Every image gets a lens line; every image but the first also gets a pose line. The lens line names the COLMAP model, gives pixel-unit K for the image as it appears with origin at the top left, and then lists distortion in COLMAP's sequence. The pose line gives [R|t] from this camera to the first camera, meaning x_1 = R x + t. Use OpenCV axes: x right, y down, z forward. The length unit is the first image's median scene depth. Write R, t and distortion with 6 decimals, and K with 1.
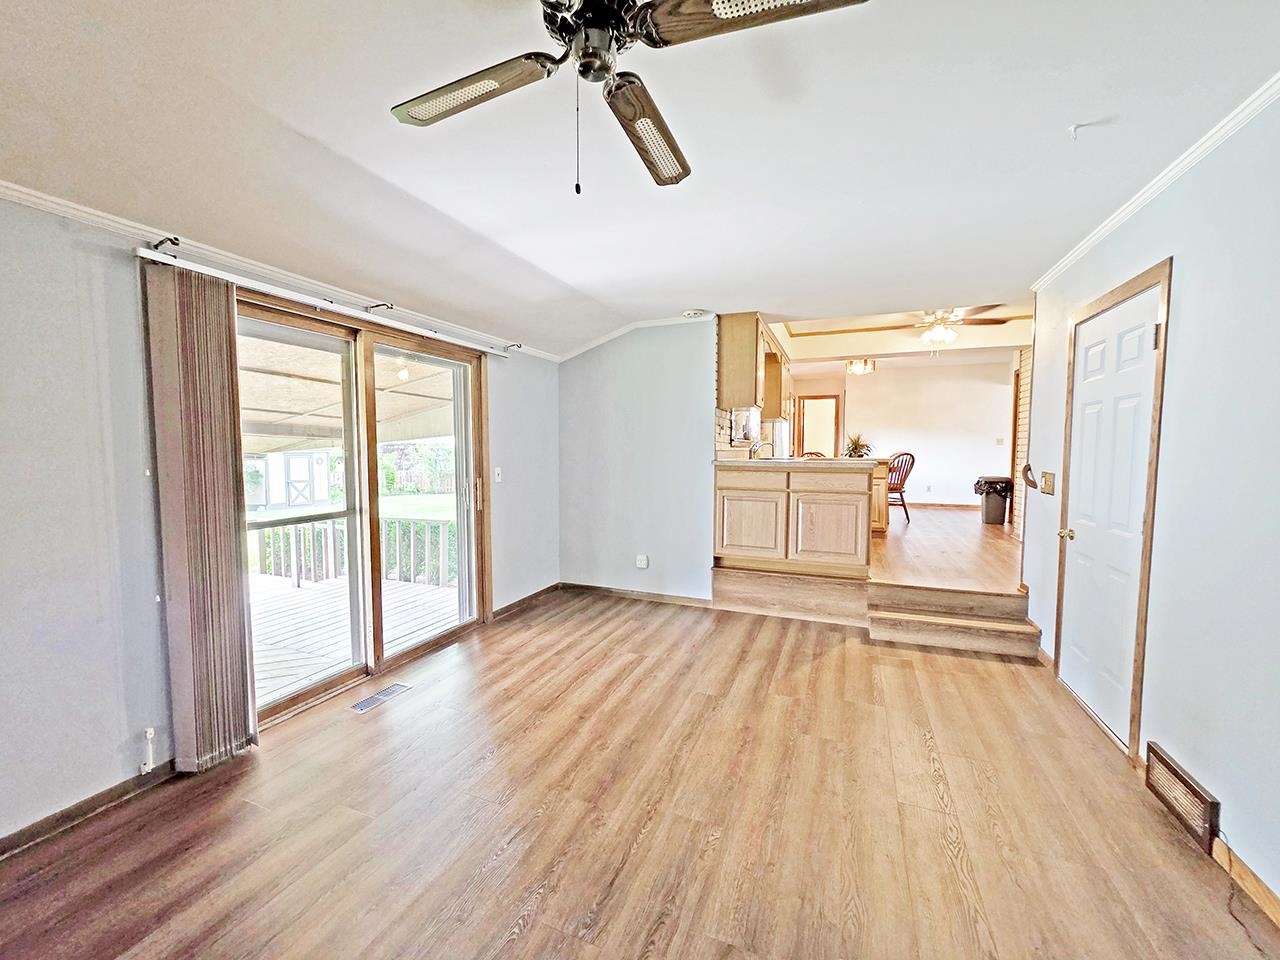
lens RADIAL K [[509.9, 0, 646.0], [0, 509.9, 480.9], [0, 0, 1]] dist [-0.004576, 0.001663]
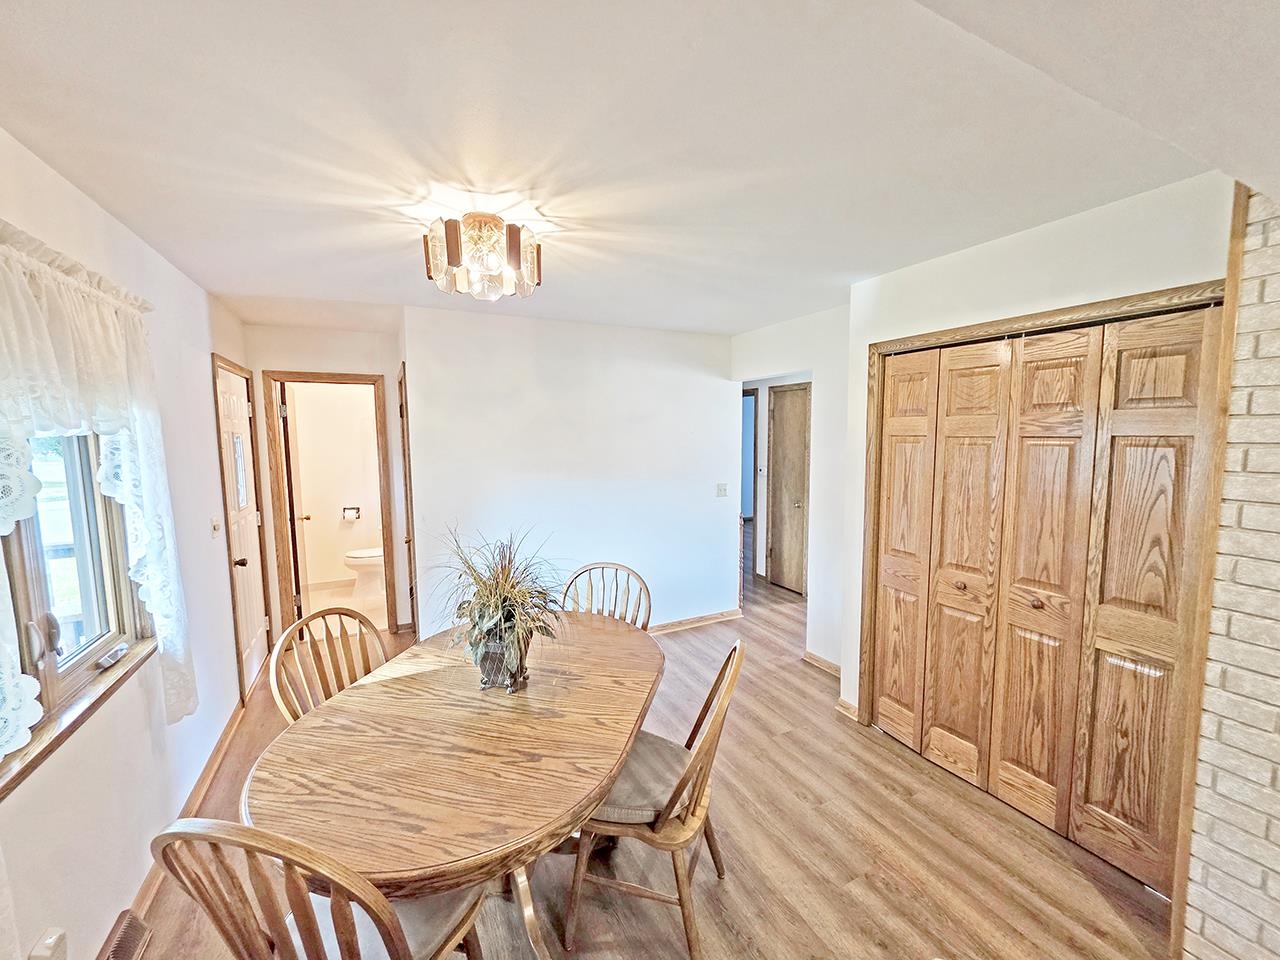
lens RADIAL K [[509.9, 0, 638.3], [0, 509.9, 484.4], [0, 0, 1]] dist [-0.004576, 0.001663]
pose [[0.663738, -0.081733, 0.743486, 0.230351], [0.061323, 0.996612, 0.054815, -0.104042], [-0.745447, 0.009210, 0.666502, 0.641101]]
